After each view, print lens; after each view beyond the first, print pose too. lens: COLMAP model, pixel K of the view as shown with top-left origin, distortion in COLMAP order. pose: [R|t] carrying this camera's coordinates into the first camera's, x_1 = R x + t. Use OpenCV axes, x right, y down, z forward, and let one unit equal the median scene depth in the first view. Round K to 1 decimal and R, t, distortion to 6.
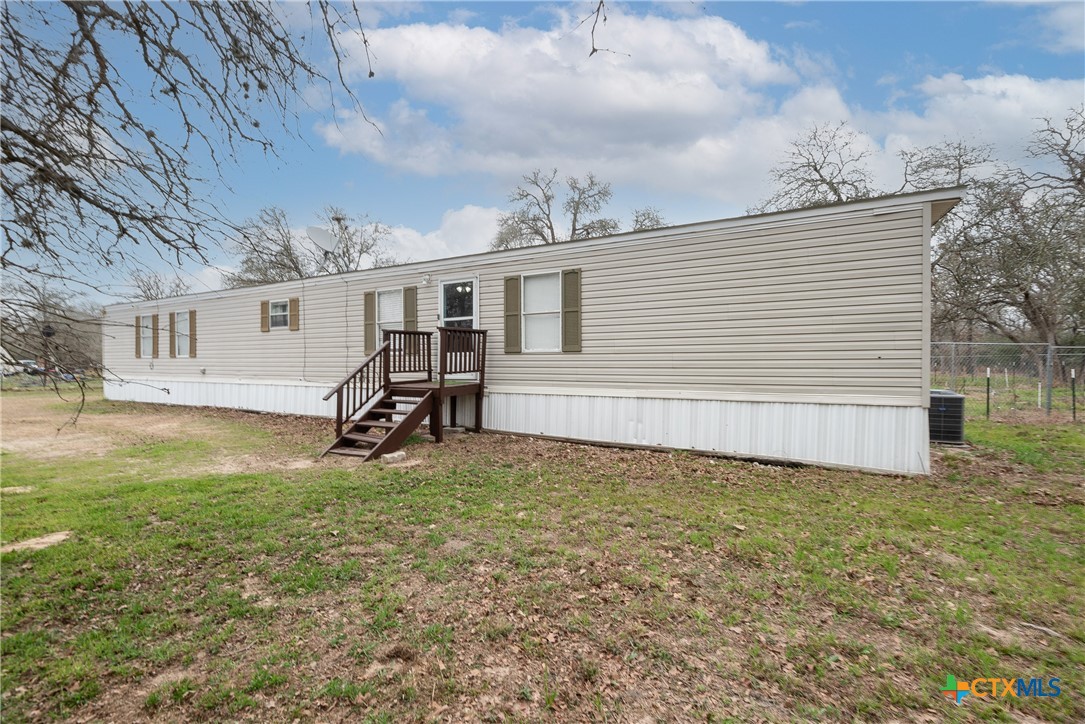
lens RADIAL K [[432.2, 0, 531.1], [0, 432.2, 357.0], [0, 0, 1]] dist [0.000373, -0.000048]
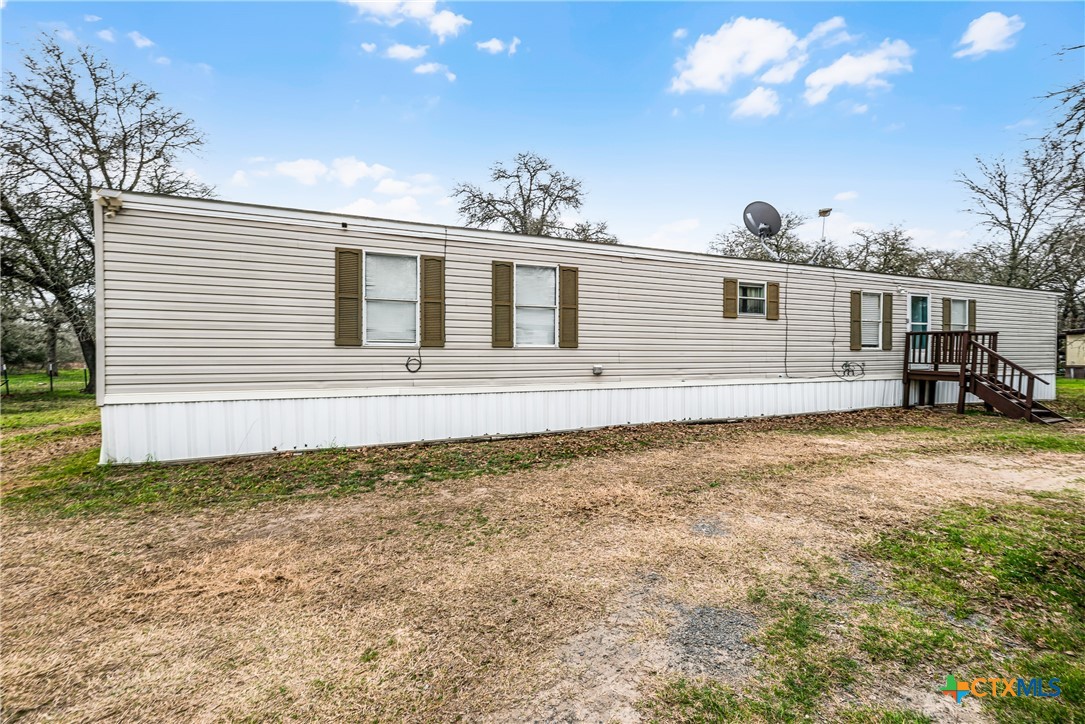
lens RADIAL K [[432.2, 0, 532.7], [0, 432.2, 366.2], [0, 0, 1]] dist [0.000373, -0.000048]
pose [[0.643617, -0.019463, 0.765100, -1.396032], [-0.004017, 0.999577, 0.028807, 0.008029], [-0.765337, -0.021615, 0.643267, 0.738650]]
